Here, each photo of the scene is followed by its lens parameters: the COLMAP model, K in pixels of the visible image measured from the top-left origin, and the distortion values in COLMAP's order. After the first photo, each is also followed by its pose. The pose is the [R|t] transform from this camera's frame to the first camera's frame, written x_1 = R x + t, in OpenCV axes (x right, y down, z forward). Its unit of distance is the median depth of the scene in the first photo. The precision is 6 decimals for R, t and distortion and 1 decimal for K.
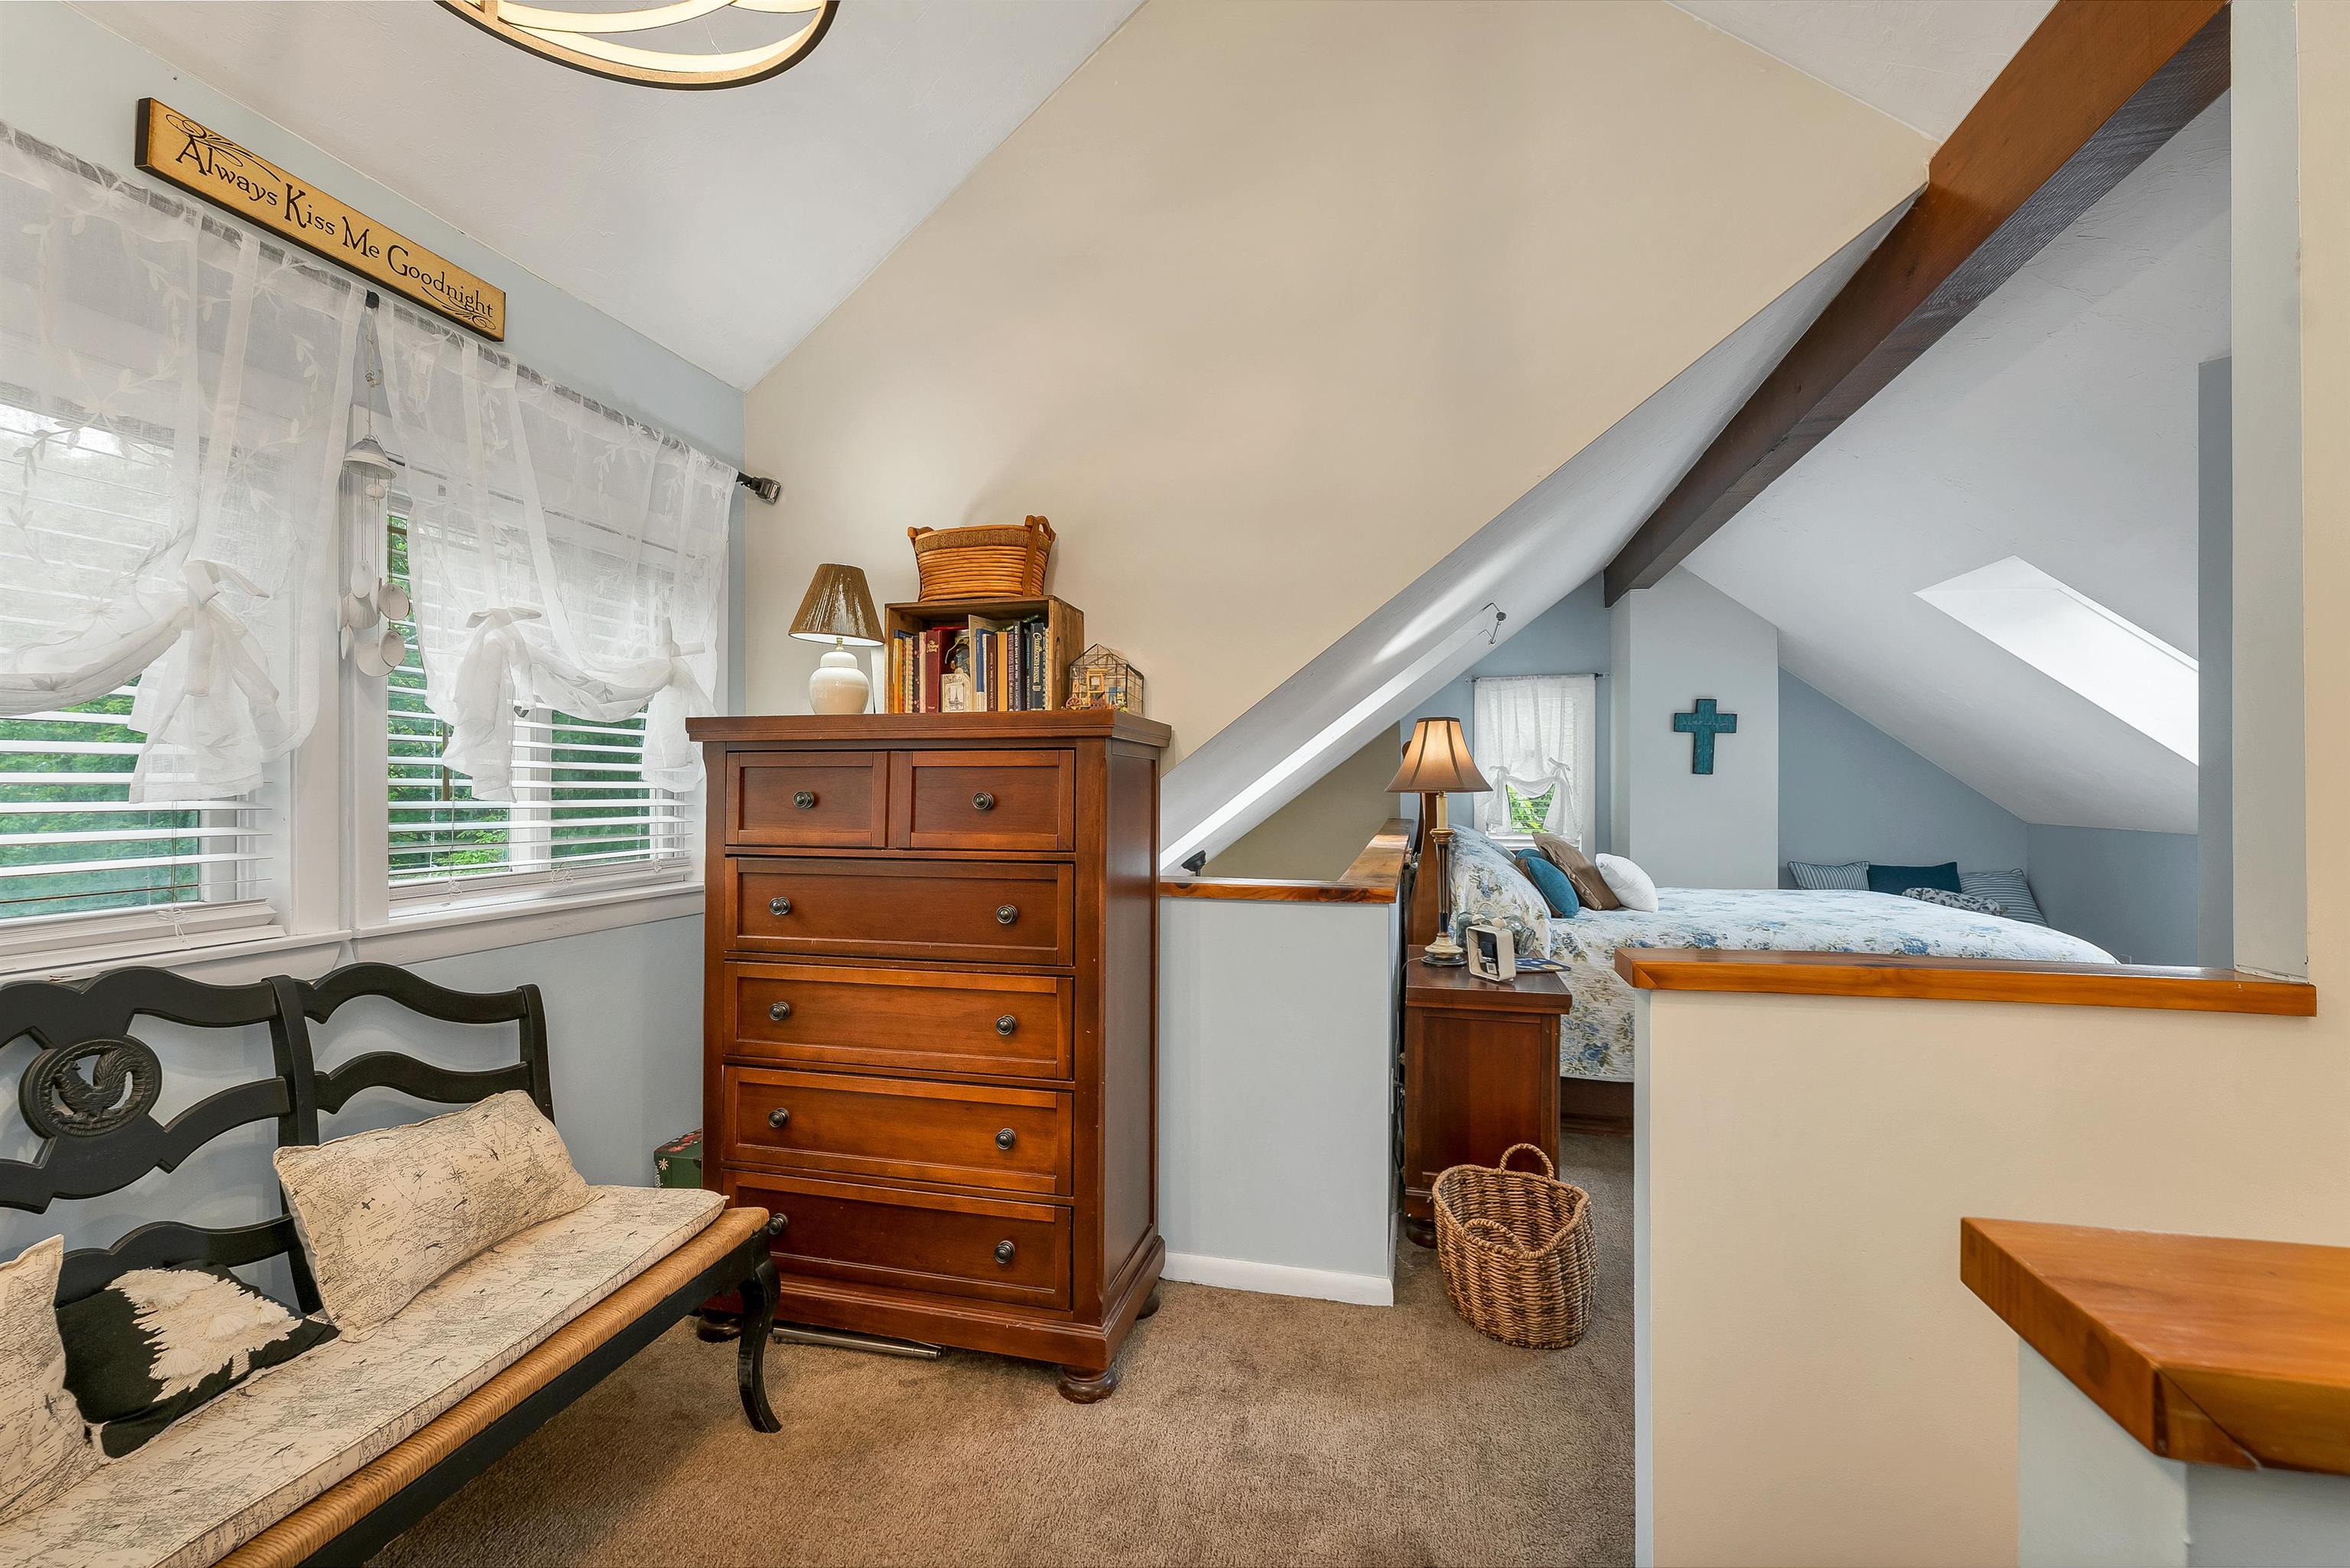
lens RADIAL K [[971.2, 0, 1190.8], [0, 971.2, 781.5], [0, 0, 1]] dist [0.000126, 0.000181]
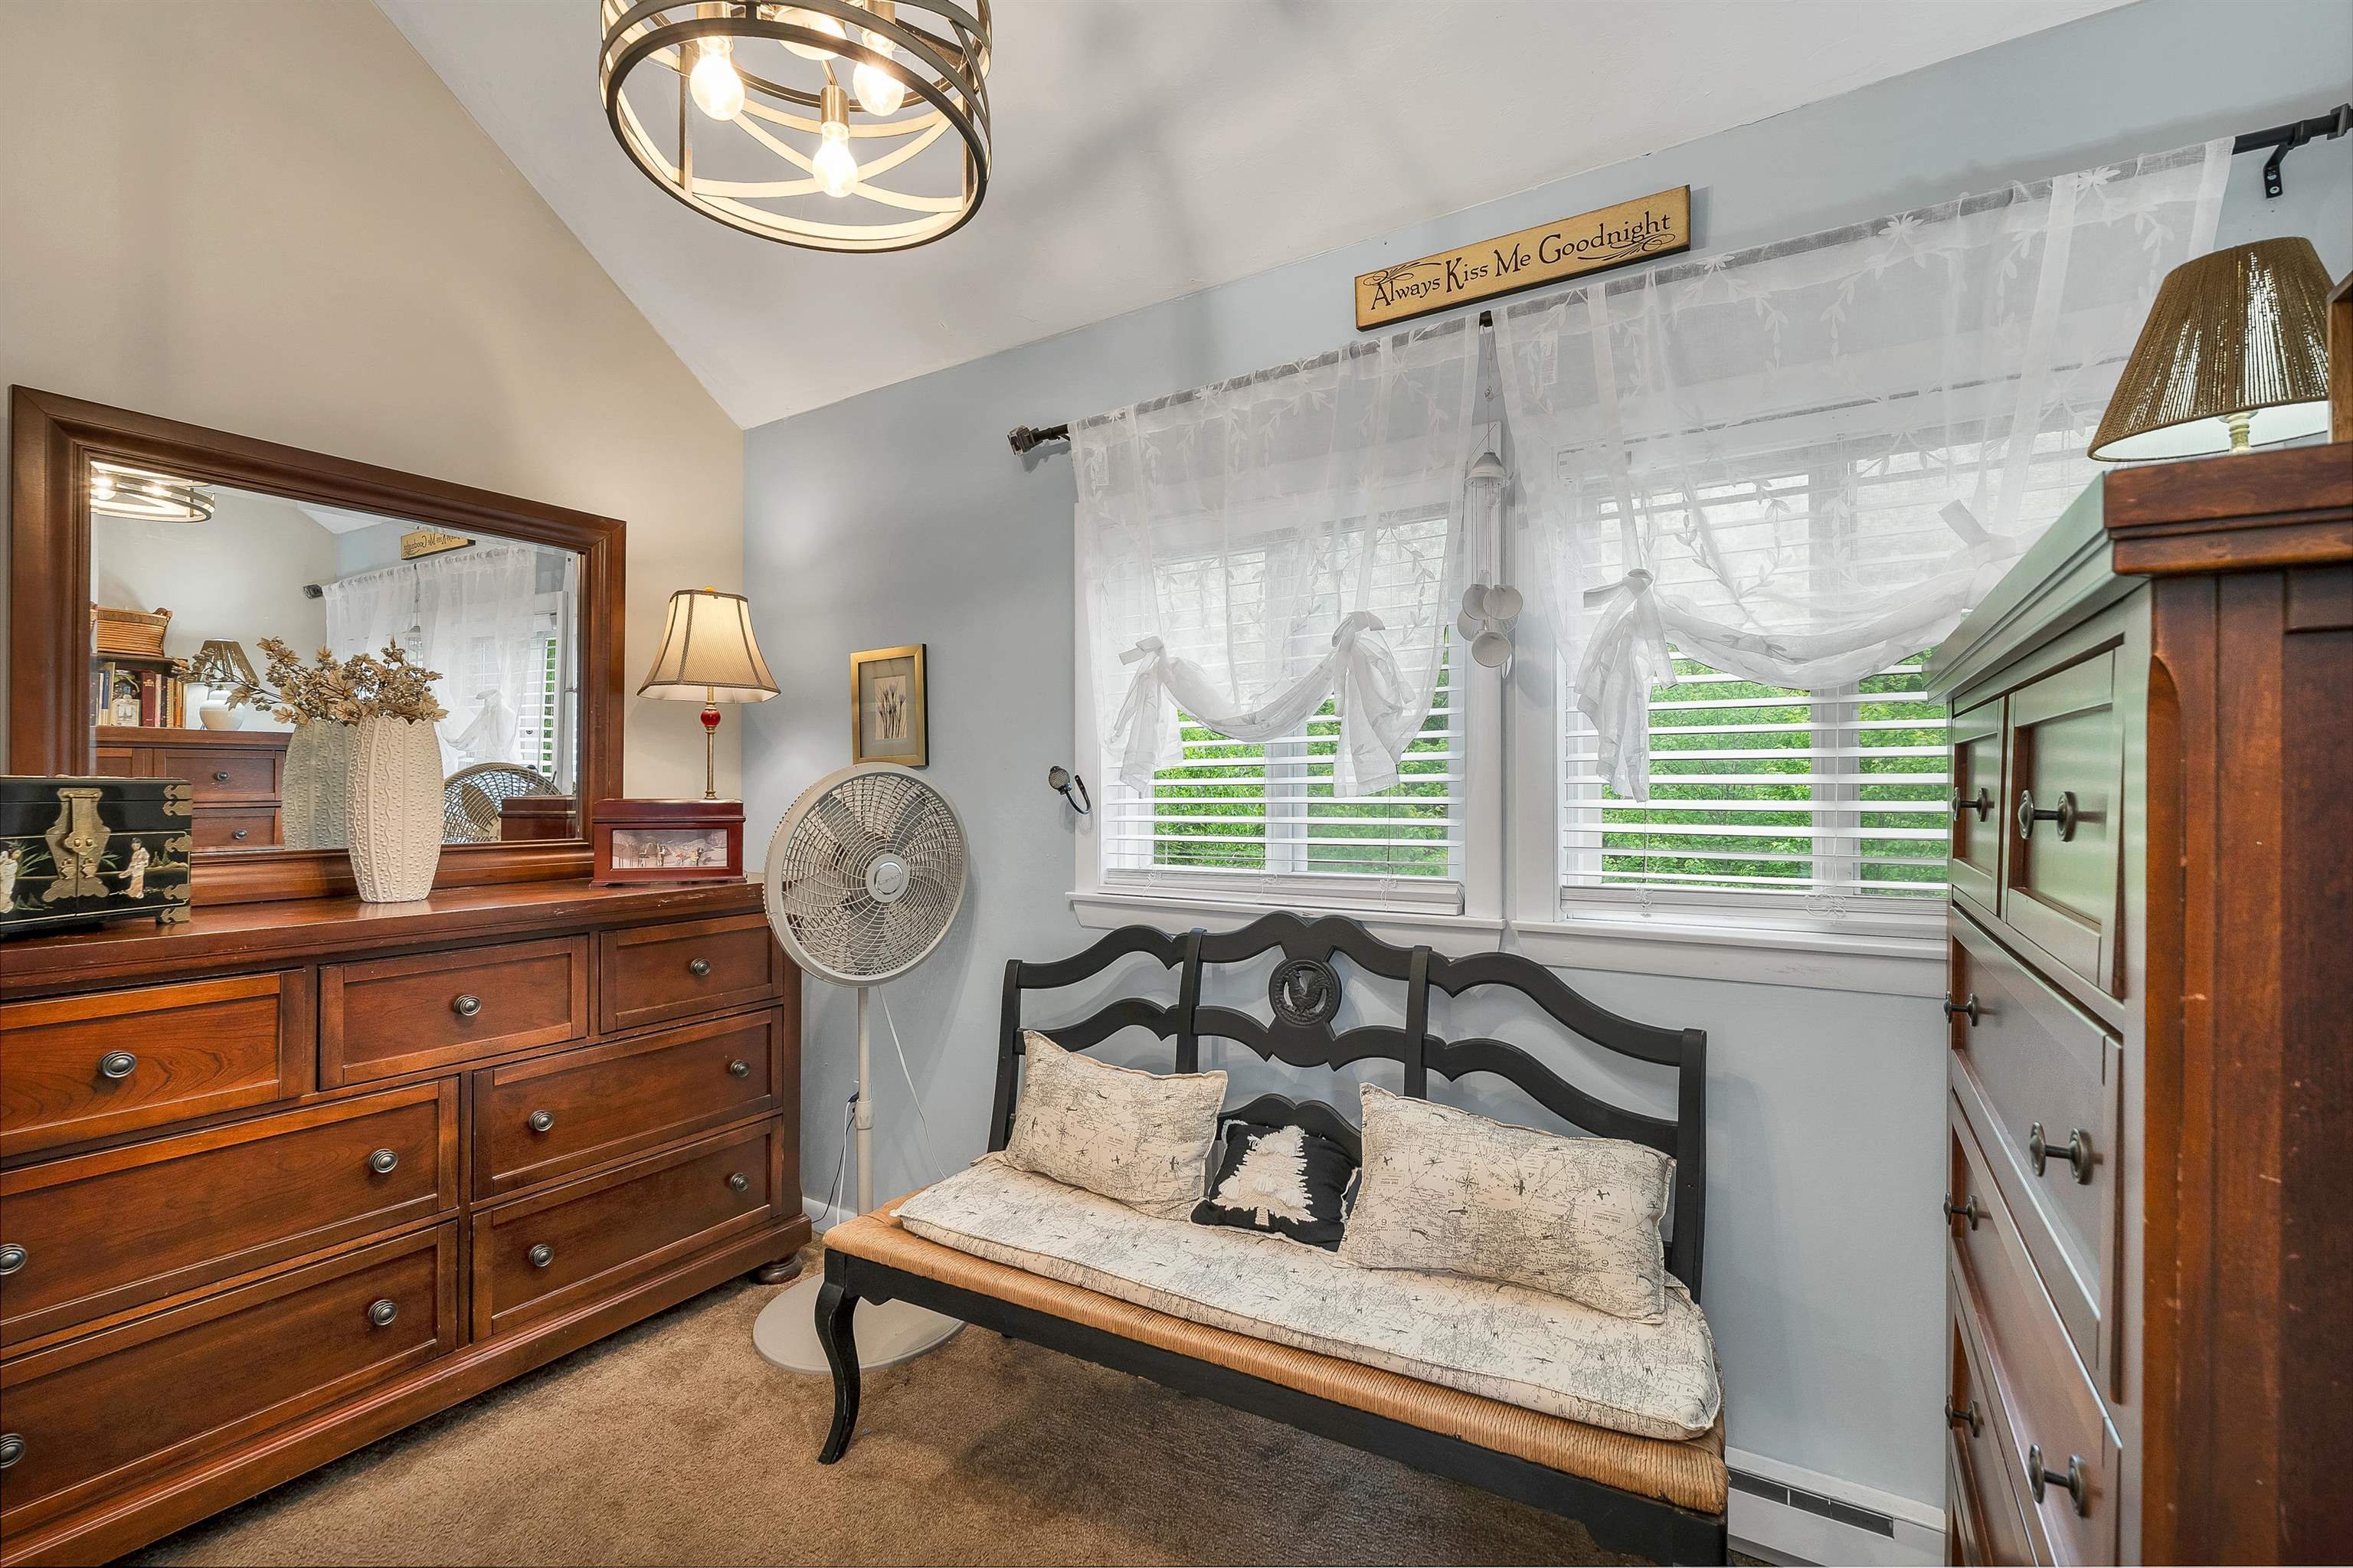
lens RADIAL K [[1023.5, 0, 1166.4], [0, 1023.5, 778.7], [0, 0, 1]] dist [0.001396, -0.000802]
pose [[-0.319999, -0.006786, -0.947394, 0.319198], [0.011925, 0.999866, -0.011190, 0.007526], [0.947343, -0.014879, -0.319875, 1.052172]]
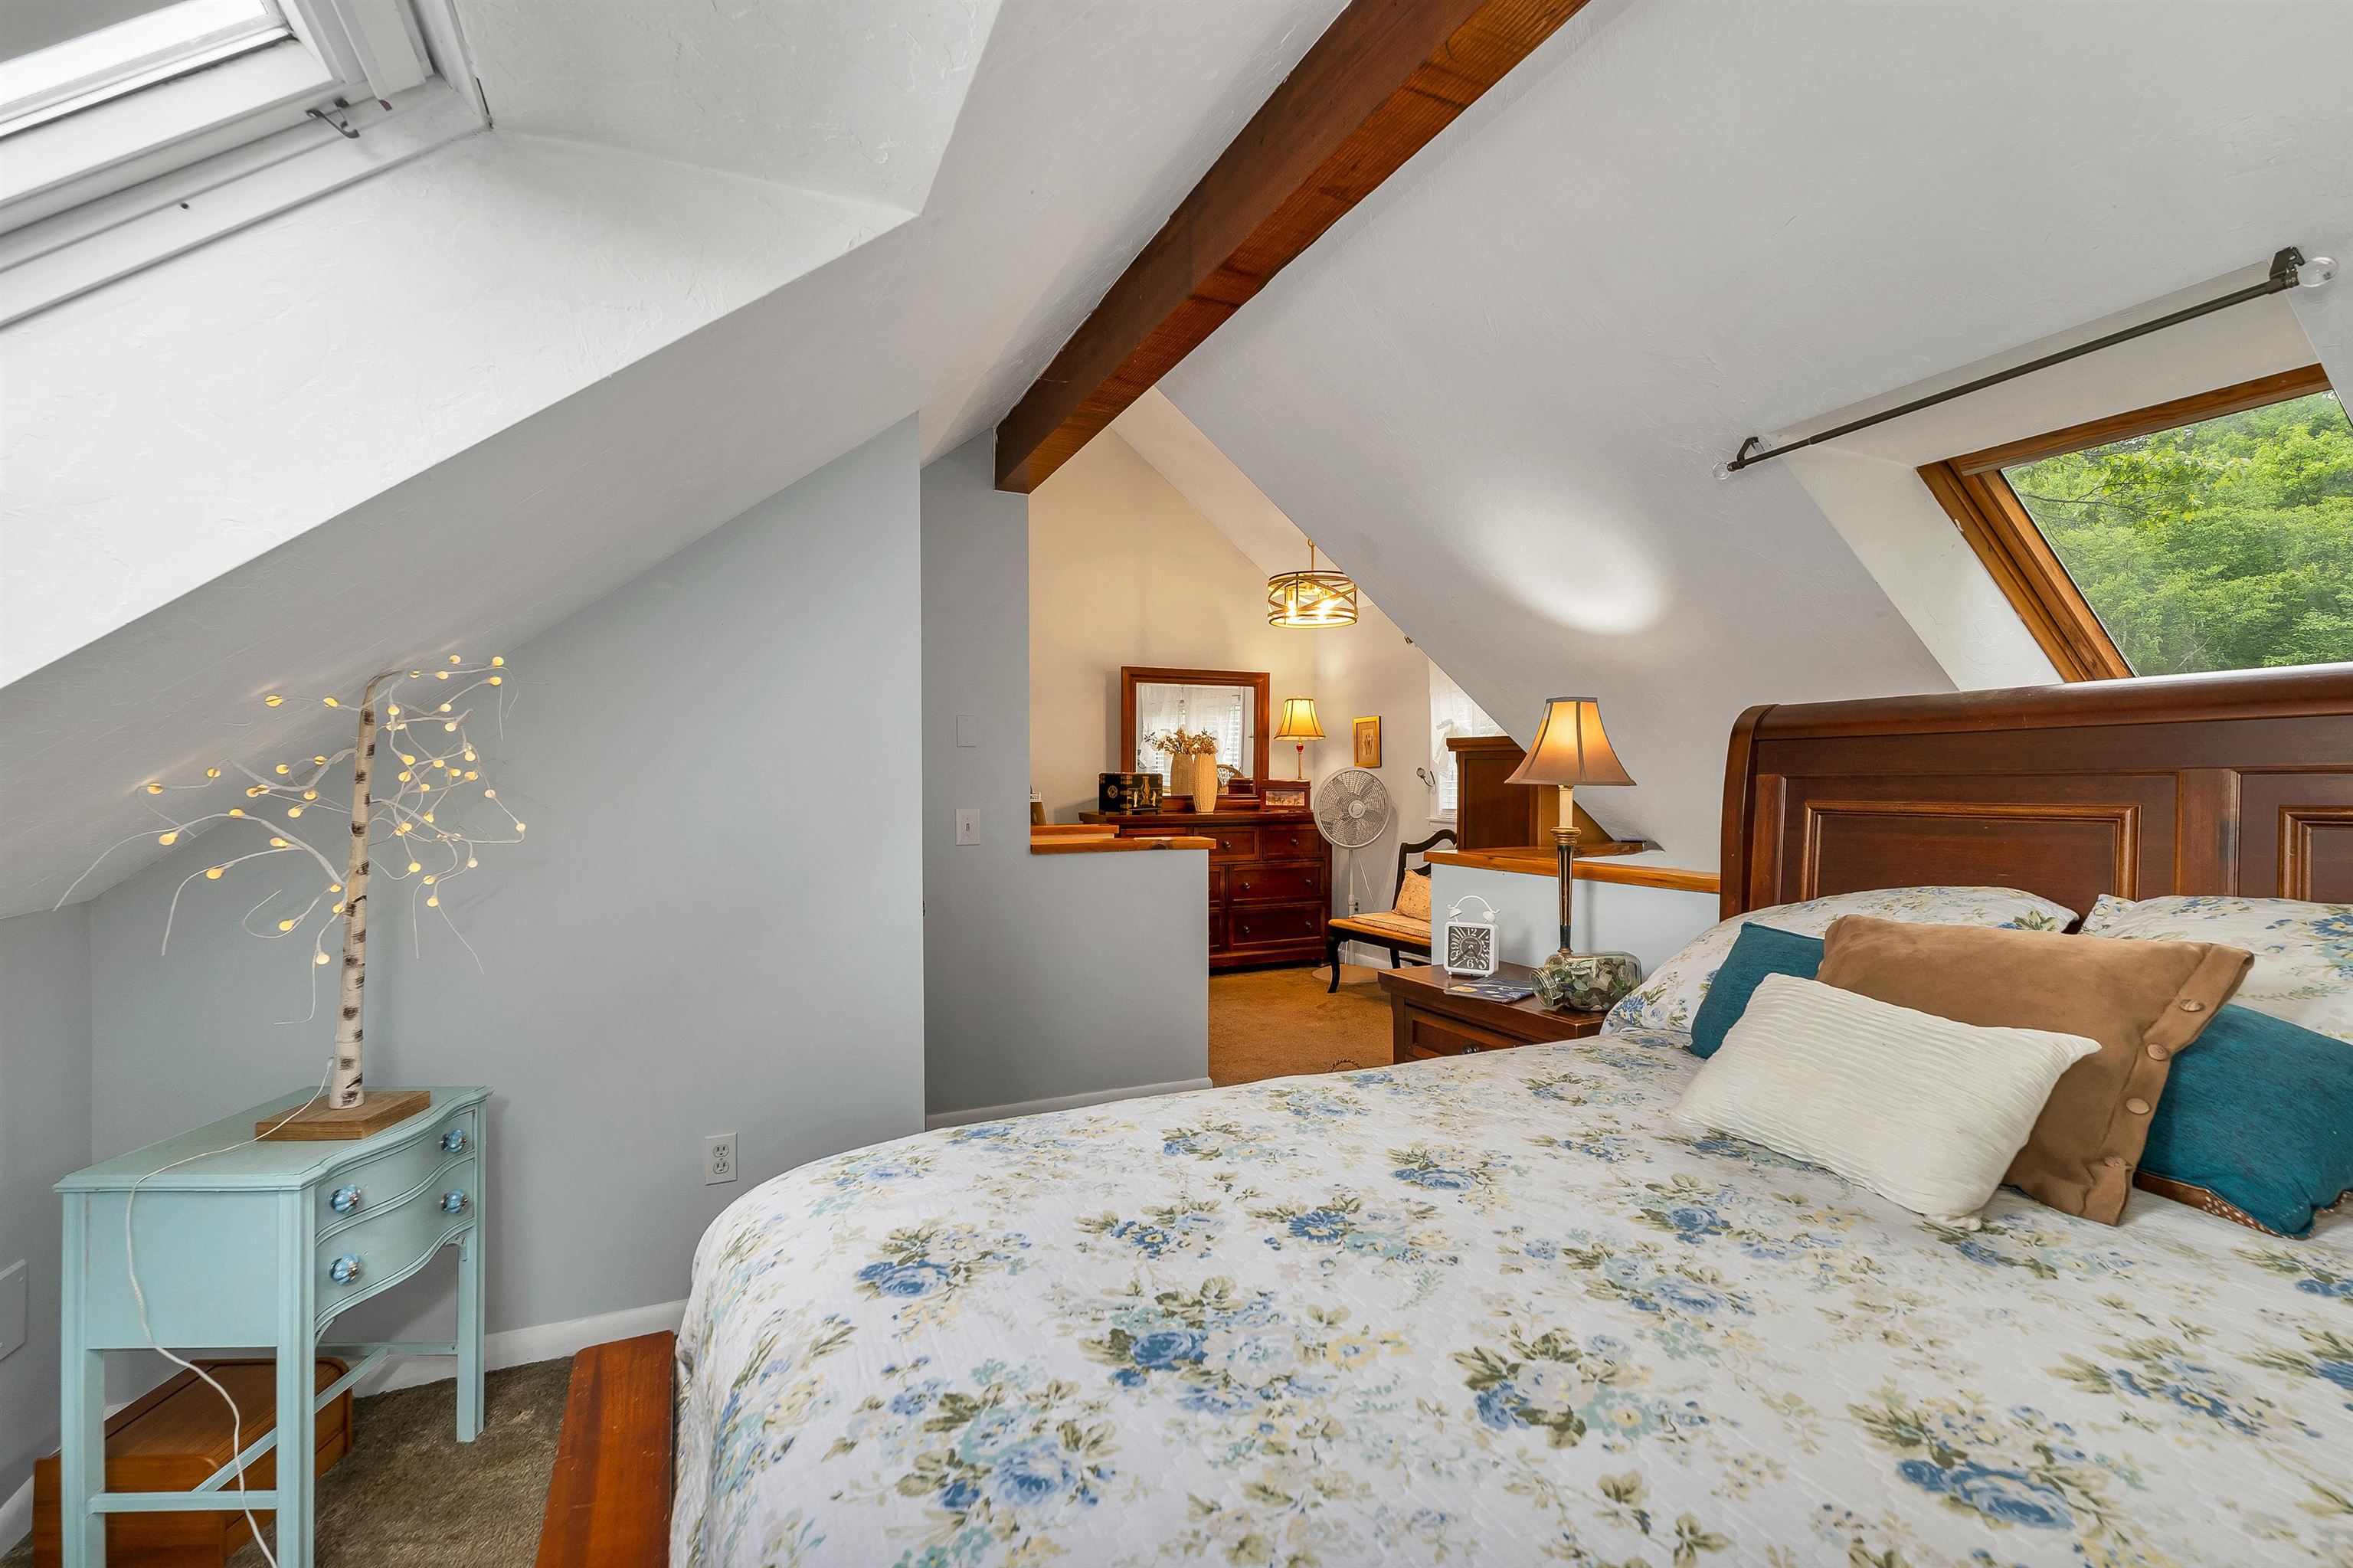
lens RADIAL K [[1017.0, 0, 1182.3], [0, 1017.0, 768.3], [0, 0, 1]] dist [0.000147, -0.000360]
pose [[-0.779137, 0.001623, -0.626852, 2.007668], [0.009915, 0.999903, -0.009734, 0.001886], [0.626776, -0.013799, -0.779078, 2.805328]]
